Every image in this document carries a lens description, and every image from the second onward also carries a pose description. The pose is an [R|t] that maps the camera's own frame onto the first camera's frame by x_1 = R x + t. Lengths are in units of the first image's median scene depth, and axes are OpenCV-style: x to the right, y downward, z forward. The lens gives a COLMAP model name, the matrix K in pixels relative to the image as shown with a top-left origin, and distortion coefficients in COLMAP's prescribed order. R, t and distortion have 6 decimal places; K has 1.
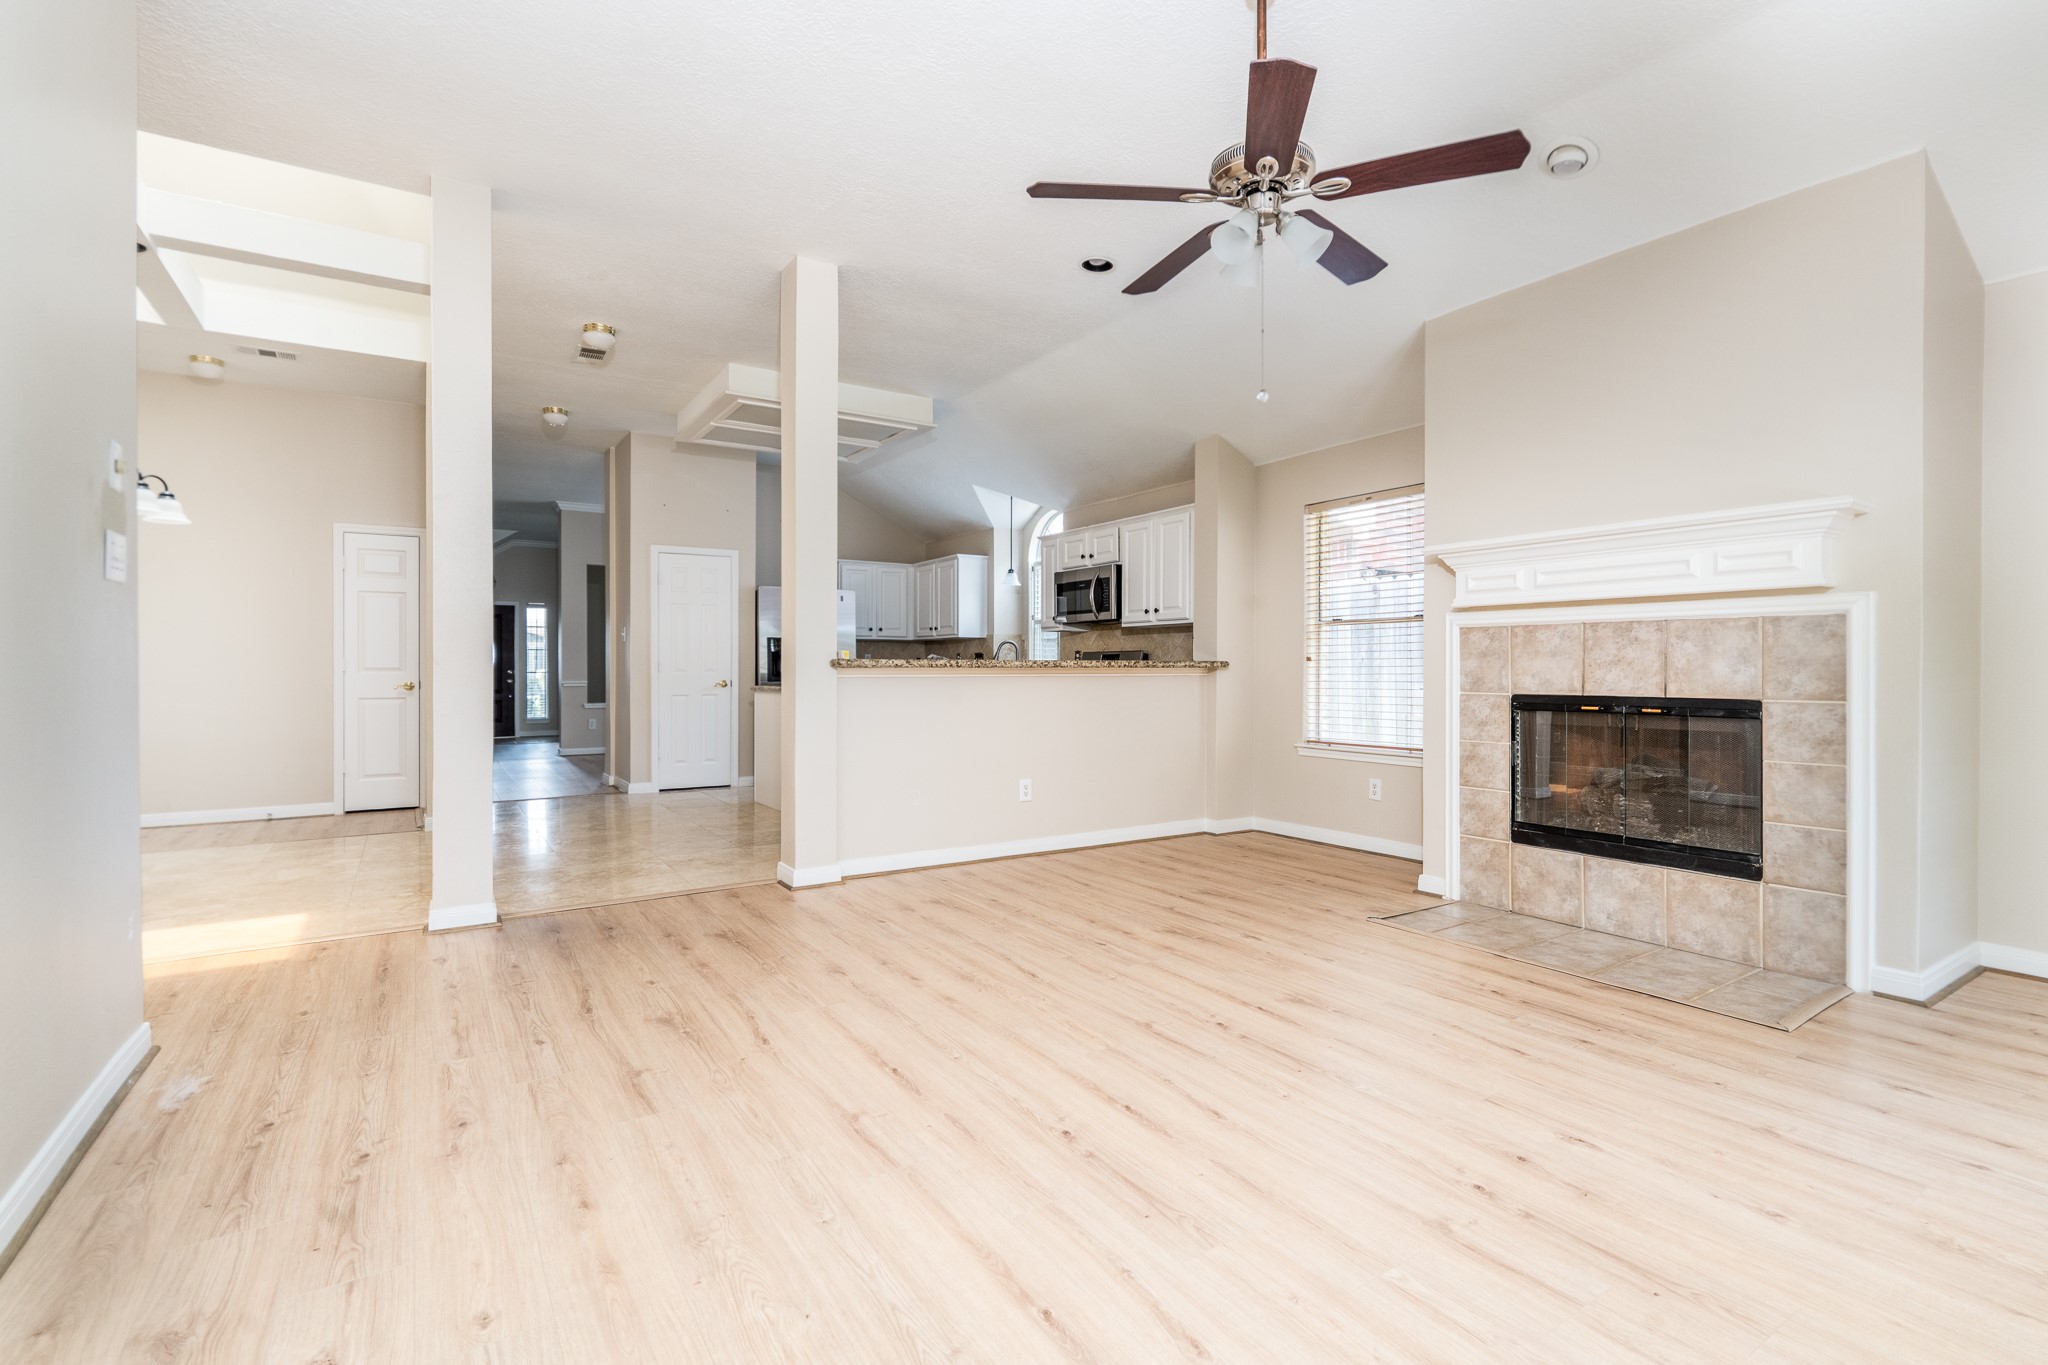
lens RADIAL K [[950.5, 0, 1029.1], [0, 950.5, 683.5], [0, 0, 1]] dist [-0.006822, 0.002963]
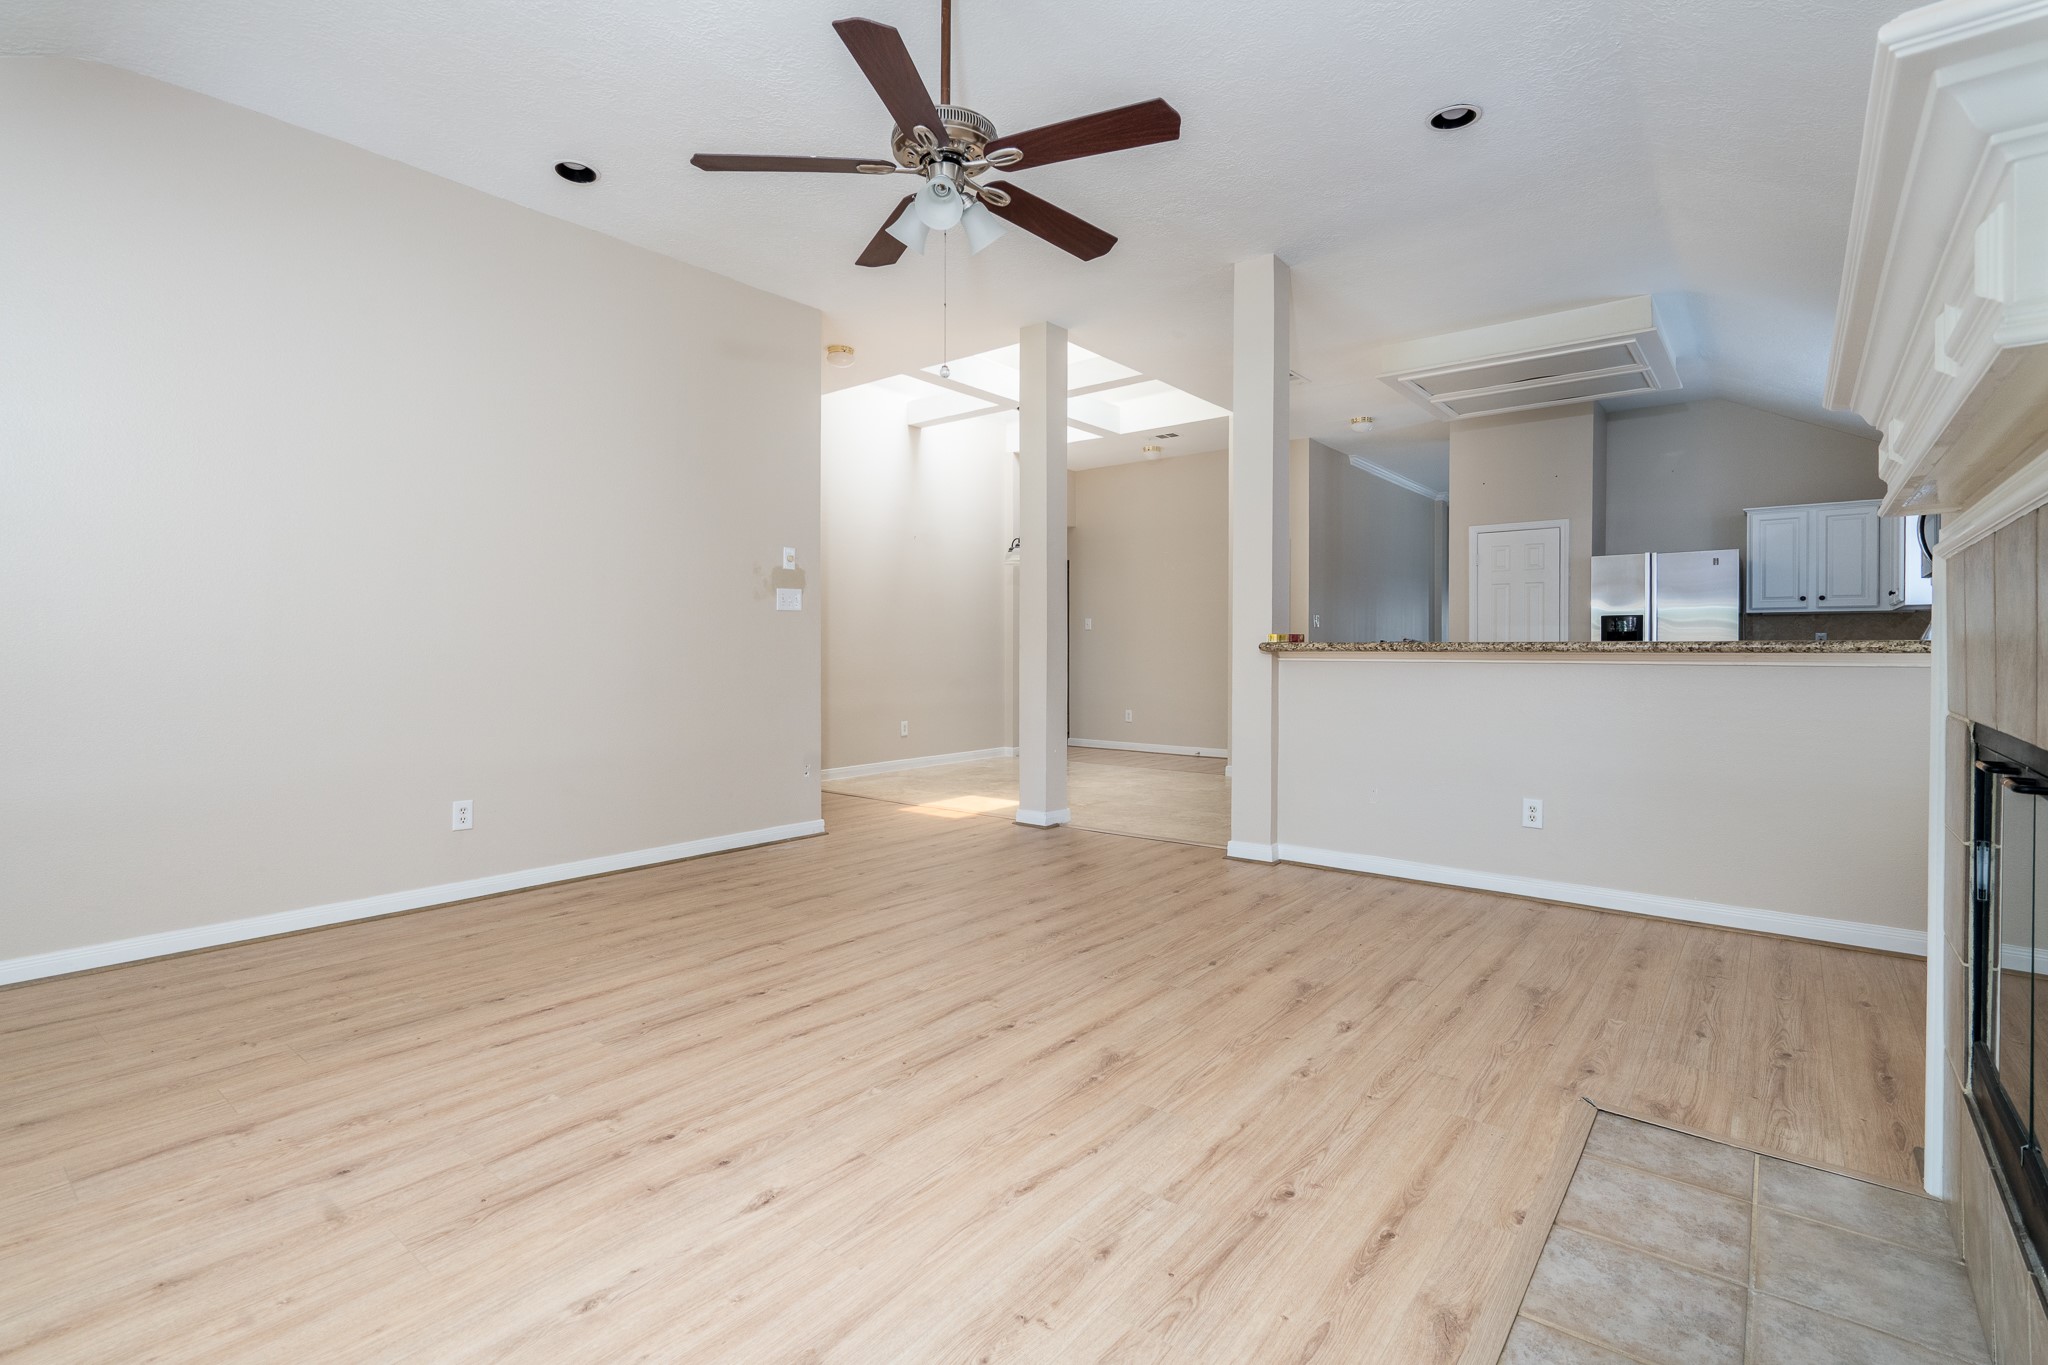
lens RADIAL K [[950.5, 0, 1027.3], [0, 950.5, 661.2], [0, 0, 1]] dist [-0.006822, 0.002963]
pose [[0.306860, 0.012345, -0.951674, 0.935962], [-0.018607, 0.999803, 0.006969, -0.010823], [0.951573, 0.015569, 0.307030, 0.609625]]
